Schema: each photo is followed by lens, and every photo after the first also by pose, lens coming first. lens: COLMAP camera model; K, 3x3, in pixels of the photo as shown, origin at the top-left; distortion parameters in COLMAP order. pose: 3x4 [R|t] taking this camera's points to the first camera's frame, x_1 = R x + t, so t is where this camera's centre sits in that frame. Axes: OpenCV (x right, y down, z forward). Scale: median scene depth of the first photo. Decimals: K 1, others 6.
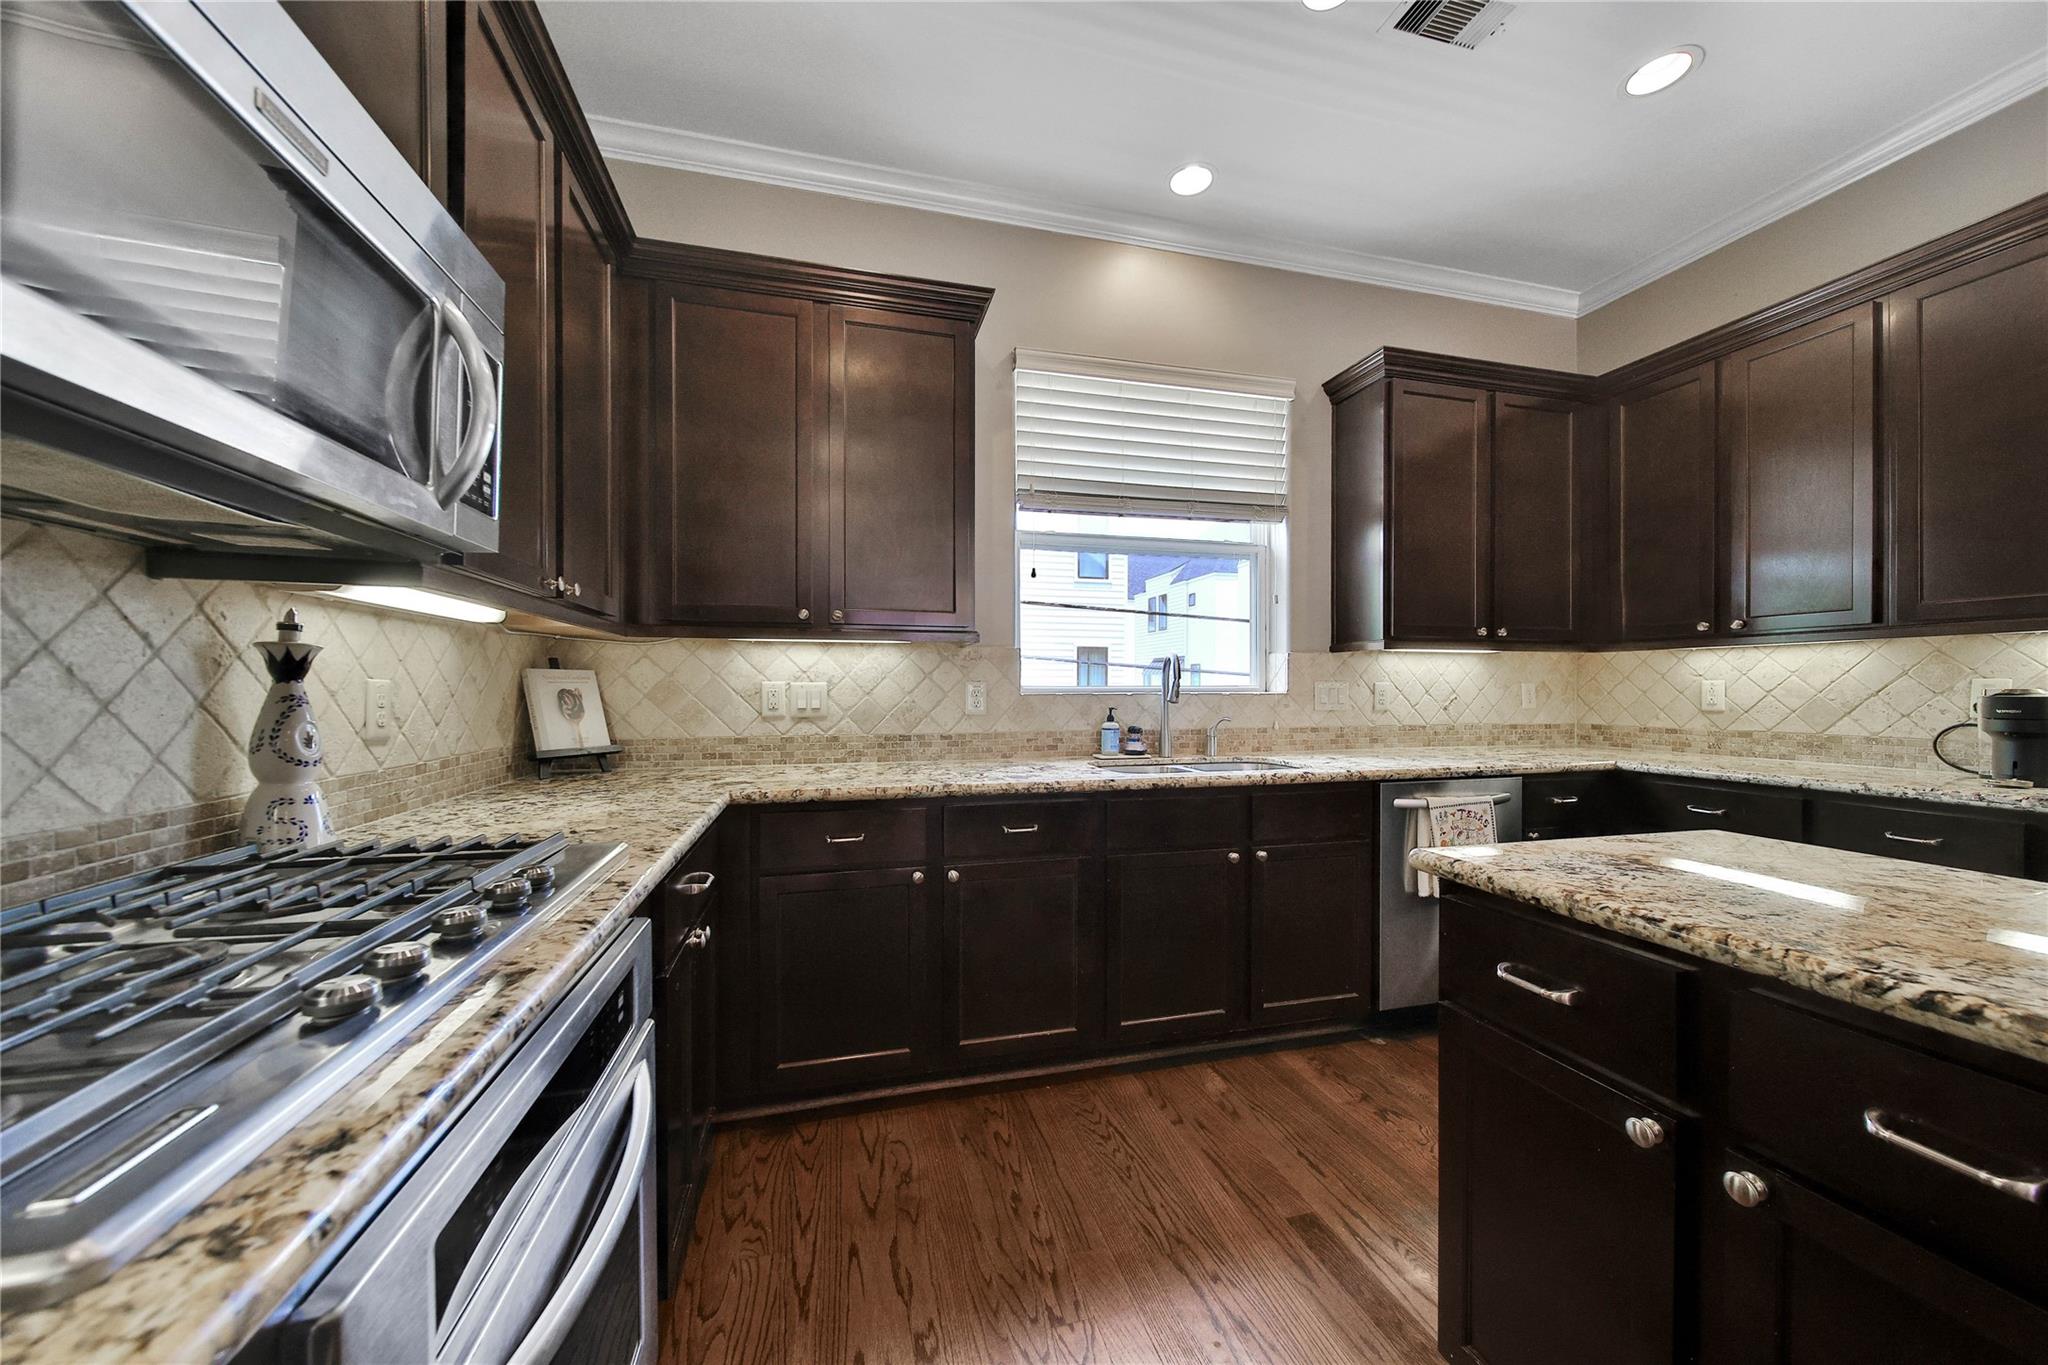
lens RADIAL K [[713.5, 0, 1022.0], [0, 713.5, 692.1], [0, 0, 1]] dist [0.000043, -0.000095]
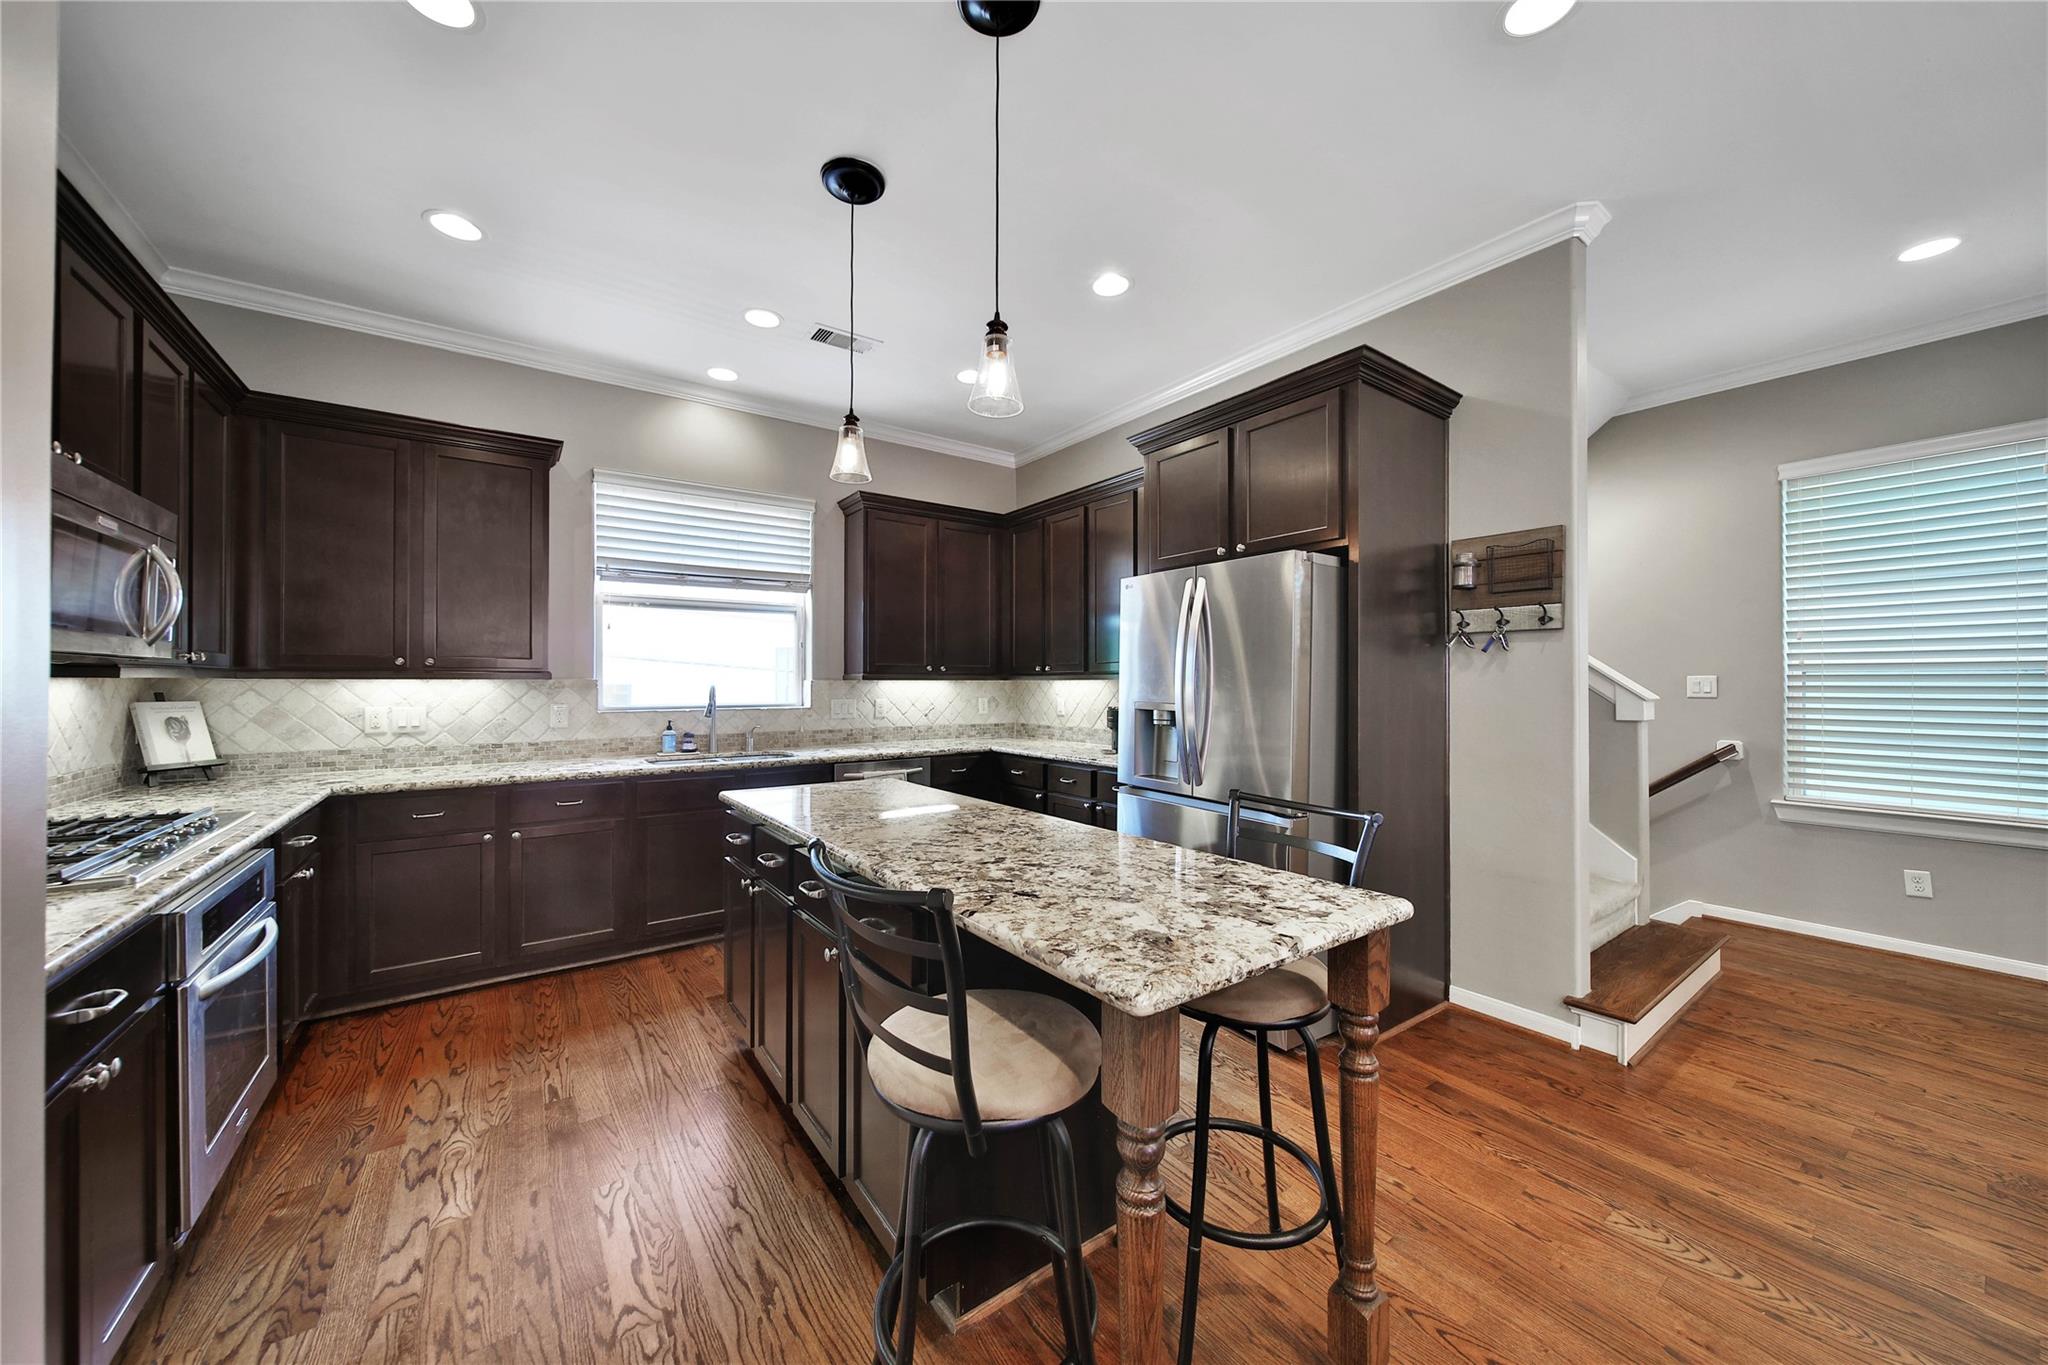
lens RADIAL K [[719.0, 0, 1020.0], [0, 719.0, 678.4], [0, 0, 1]] dist [-0.000674, -0.000426]
pose [[0.934728, 0.001915, 0.355360, 0.306722], [0.002090, 0.999939, -0.010886, -0.052065], [-0.355359, 0.010918, 0.934666, -0.699279]]
